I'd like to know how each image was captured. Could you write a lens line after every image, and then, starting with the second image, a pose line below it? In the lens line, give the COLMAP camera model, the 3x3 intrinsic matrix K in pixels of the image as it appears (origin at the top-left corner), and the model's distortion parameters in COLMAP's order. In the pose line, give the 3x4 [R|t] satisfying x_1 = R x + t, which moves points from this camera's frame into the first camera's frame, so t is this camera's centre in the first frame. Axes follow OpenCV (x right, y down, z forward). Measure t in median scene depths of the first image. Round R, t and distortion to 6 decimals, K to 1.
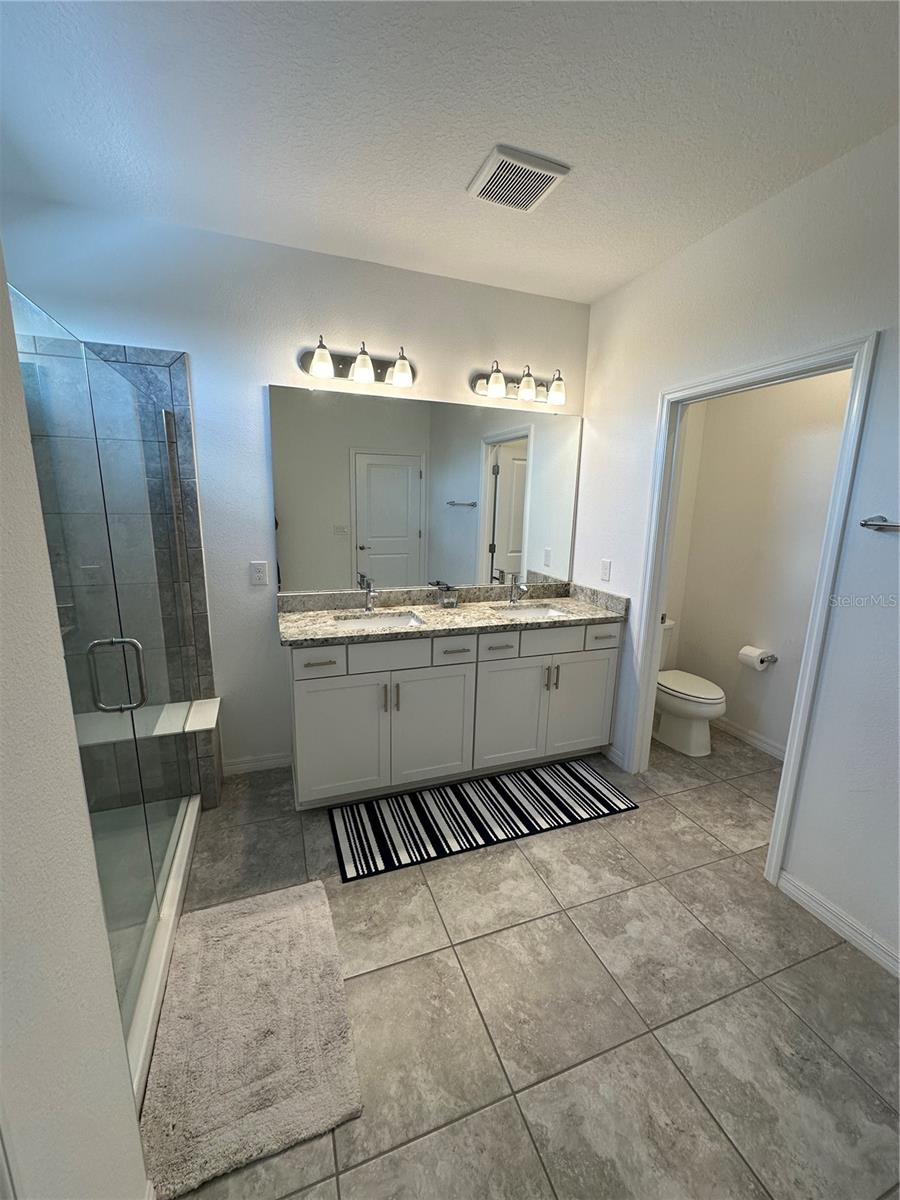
lens RADIAL K [[480.9, 0, 447.6], [0, 480.9, 595.2], [0, 0, 1]] dist [0.002758, 0.001959]
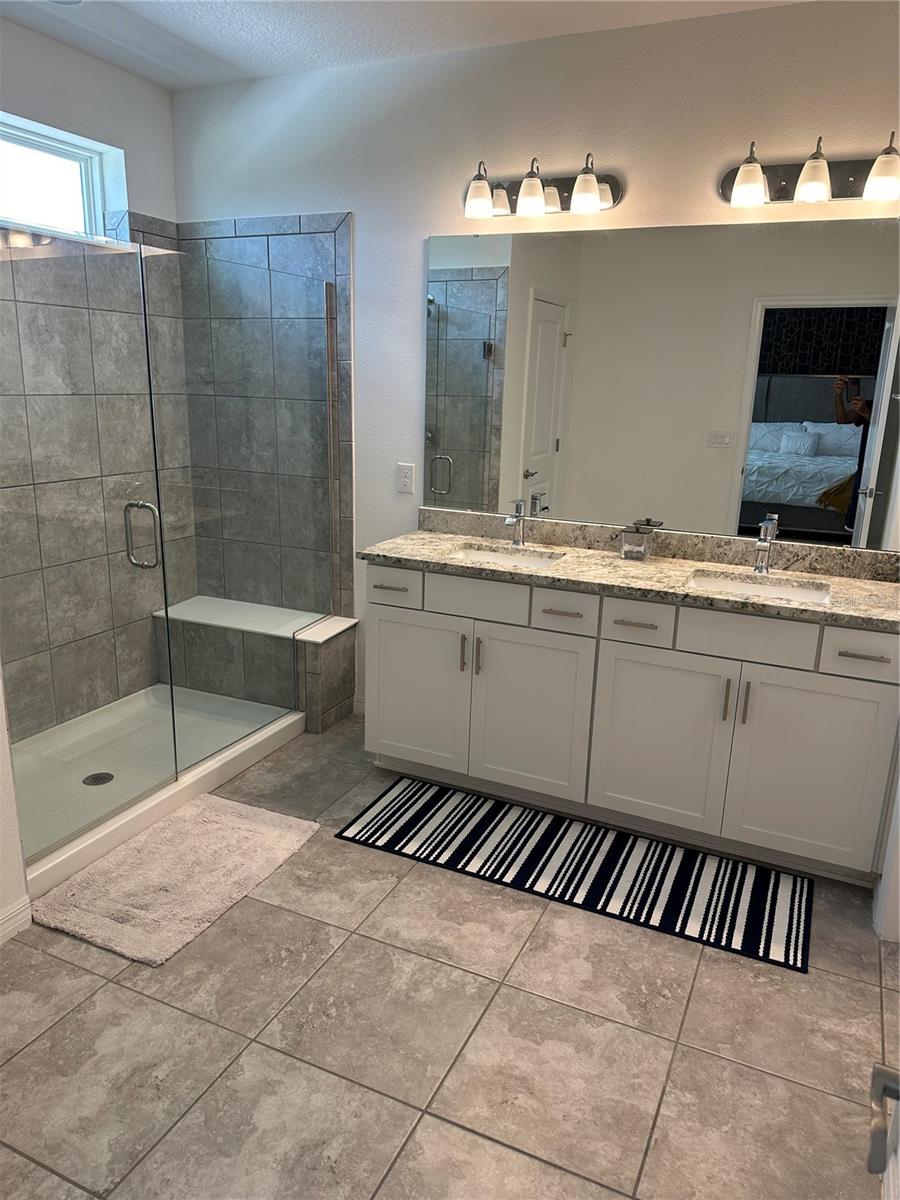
lens RADIAL K [[843.8, 0, 451.6], [0, 843.8, 593.3], [0, 0, 1]] dist [0.068456, -0.051832]
pose [[0.705290, 0.174263, -0.687168, 0.770705], [-0.150983, 0.984002, 0.094574, 0.000205], [0.692655, 0.037049, 0.720317, 0.039842]]
